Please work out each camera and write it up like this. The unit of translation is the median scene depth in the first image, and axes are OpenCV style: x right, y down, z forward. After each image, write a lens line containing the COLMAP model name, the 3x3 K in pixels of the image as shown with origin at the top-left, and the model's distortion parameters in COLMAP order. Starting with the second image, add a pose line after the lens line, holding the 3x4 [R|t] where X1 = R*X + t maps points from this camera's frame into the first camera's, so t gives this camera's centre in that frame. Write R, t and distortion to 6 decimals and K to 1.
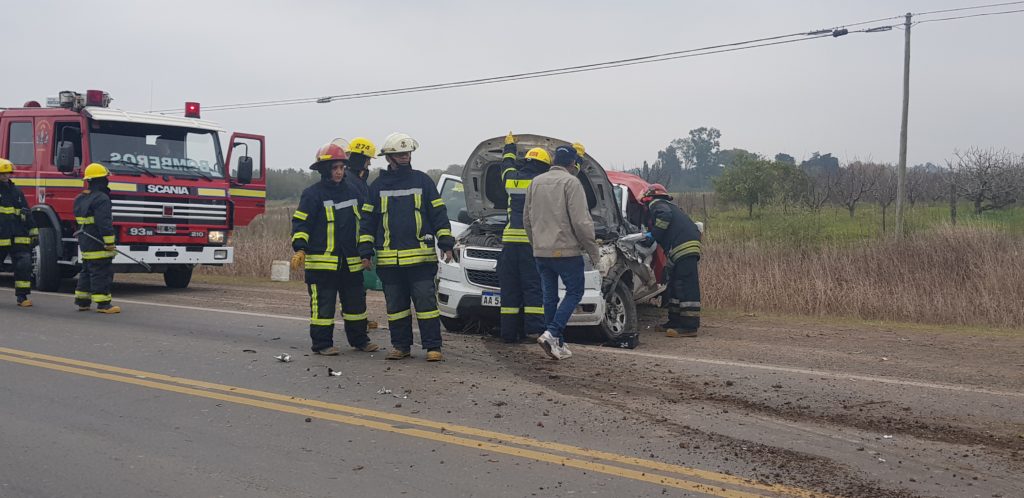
lens RADIAL K [[1119.6, 0, 541.9], [0, 1119.6, 247.0], [0, 0, 1]] dist [0.102348, -0.000144]
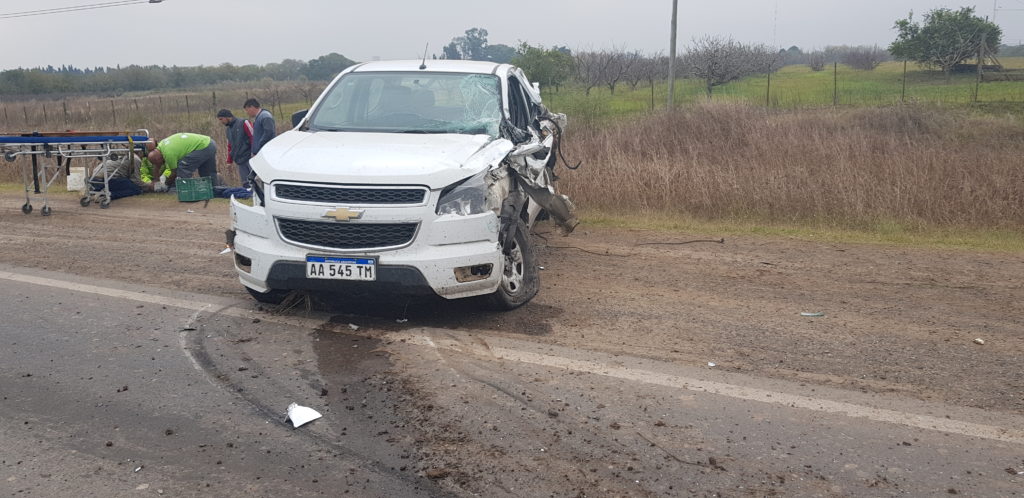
lens RADIAL K [[788.2, 0, 526.6], [0, 788.2, 248.2], [0, 0, 1]] dist [0.112325, -0.201234]
pose [[0.979830, -0.064157, 0.189254, -0.011282], [0.032488, 0.985605, 0.165916, -0.020738], [-0.197175, -0.156421, 0.967809, 0.362697]]
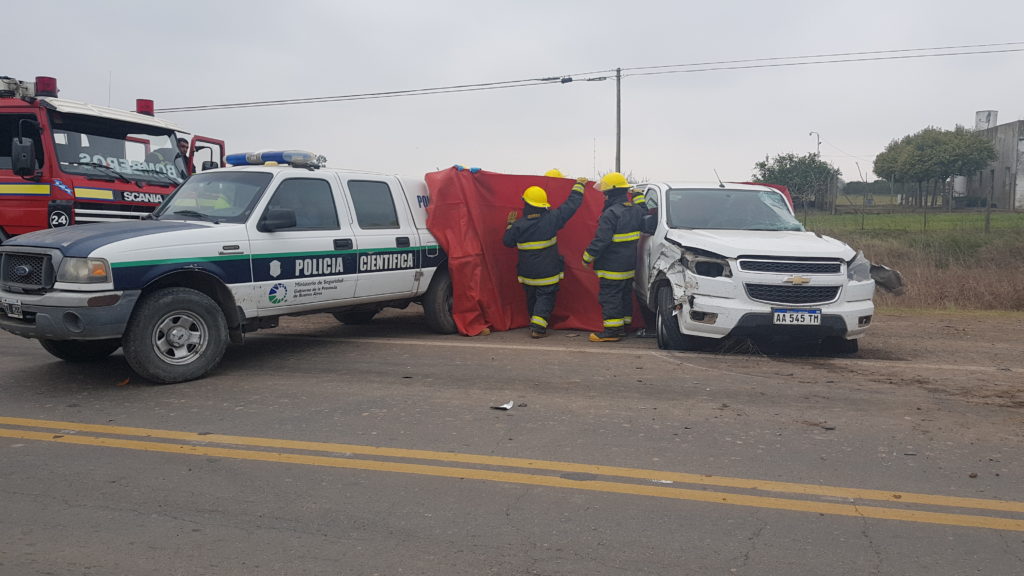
lens RADIAL K [[785.0, 0, 512.0], [0, 785.0, 288.0], [0, 0, 1]] dist [0.053400, -0.002246]
pose [[0.921339, -0.044886, 0.386159, -0.316418], [0.022119, 0.997756, 0.063203, -0.013583], [-0.388130, -0.049690, 0.920264, 0.326208]]
